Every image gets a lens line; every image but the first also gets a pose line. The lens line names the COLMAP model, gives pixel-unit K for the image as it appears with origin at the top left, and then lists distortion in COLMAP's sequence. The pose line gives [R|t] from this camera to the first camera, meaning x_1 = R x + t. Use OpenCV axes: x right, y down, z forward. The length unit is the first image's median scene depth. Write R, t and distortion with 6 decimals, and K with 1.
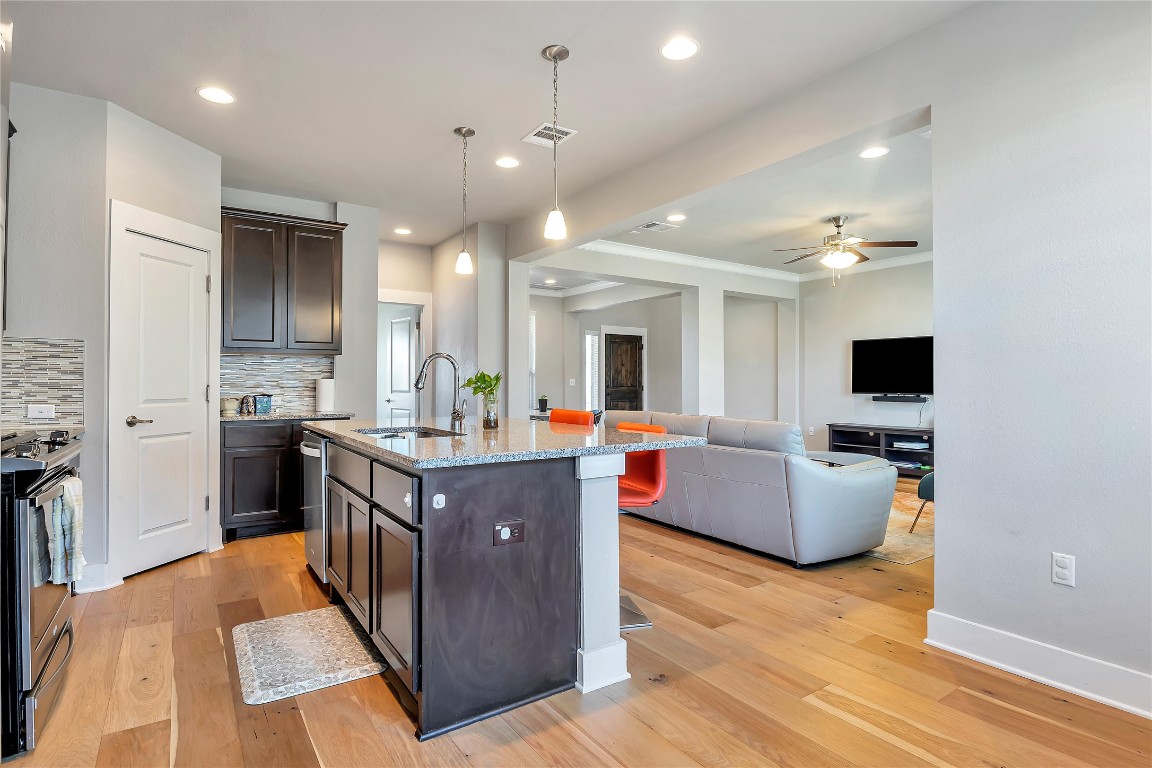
lens RADIAL K [[585.6, 0, 576.0], [0, 585.6, 384.0], [0, 0, 1]] dist [-0.004289, -0.000993]
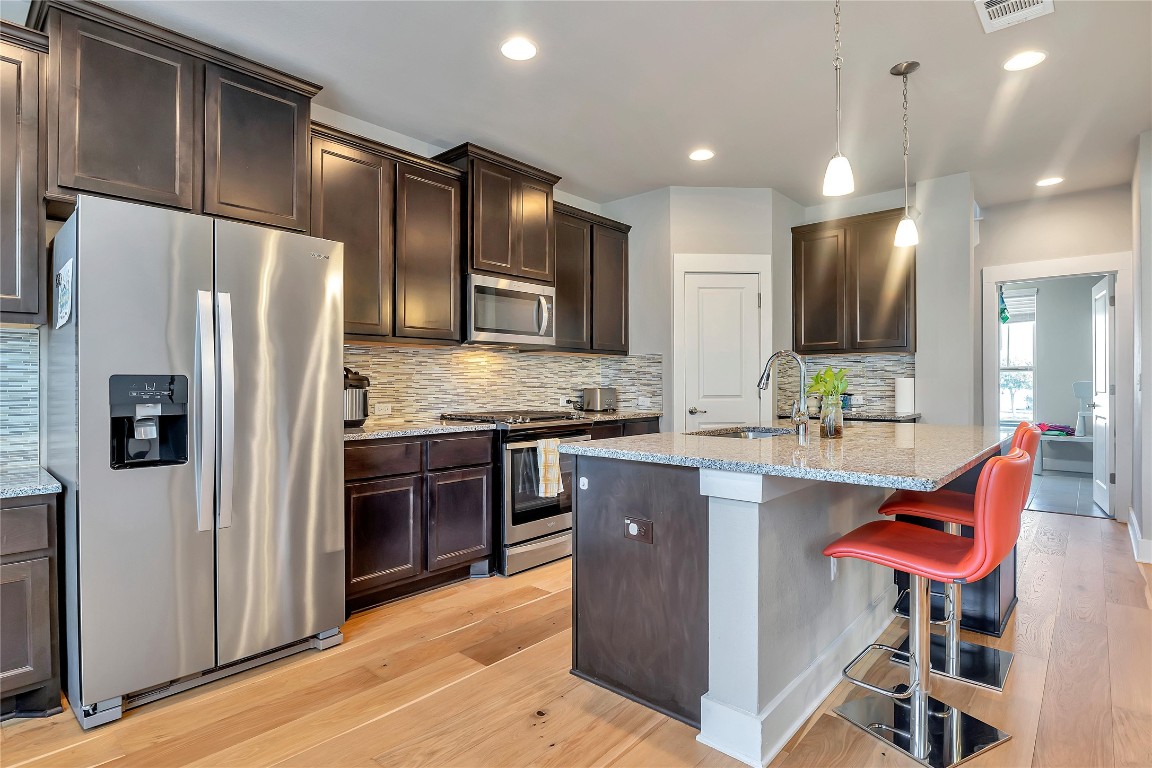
lens RADIAL K [[585.6, 0, 576.0], [0, 585.6, 384.0], [0, 0, 1]] dist [-0.004289, -0.000993]
pose [[0.246163, -0.000714, -0.969228, 0.811438], [0.003945, 0.999992, 0.000265, -0.002071], [0.969220, -0.003889, 0.246164, 0.610804]]
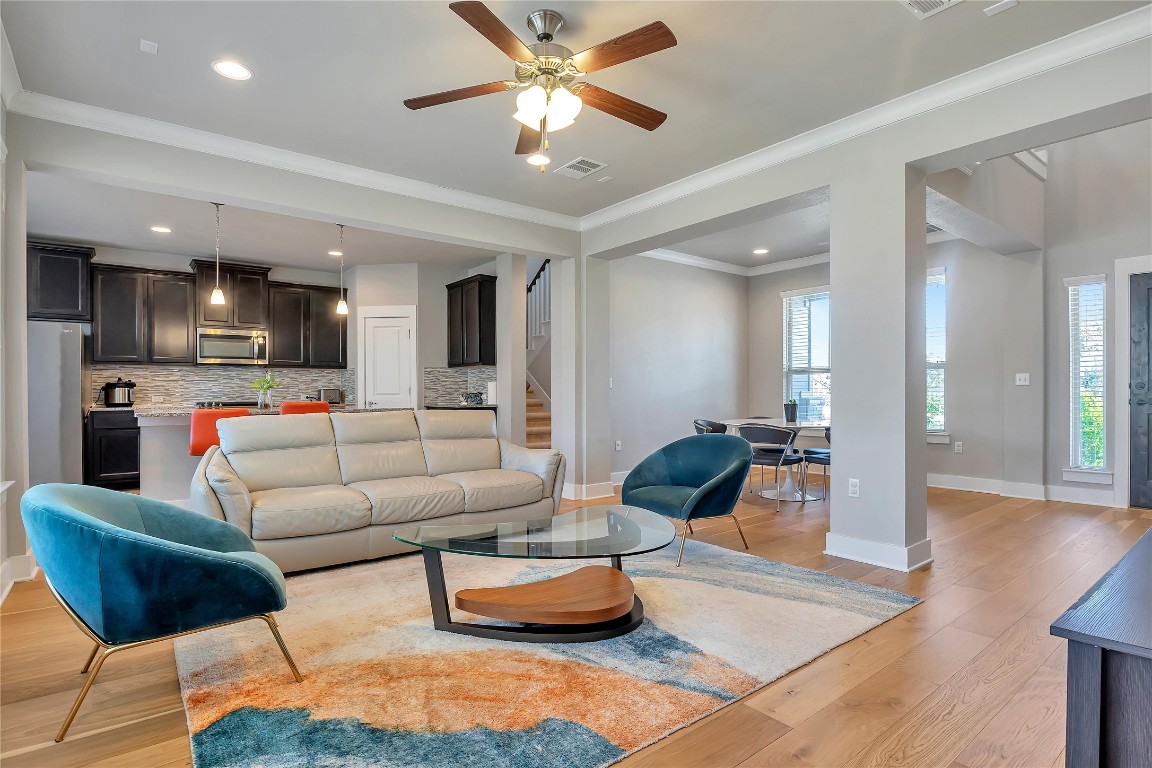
lens RADIAL K [[585.6, 0, 576.0], [0, 585.6, 384.0], [0, 0, 1]] dist [-0.004289, -0.000993]
pose [[0.061289, -0.012282, -0.998044, 2.430680], [0.003742, 0.999920, -0.012076, 0.033106], [0.998113, -0.002995, 0.061330, 2.624748]]
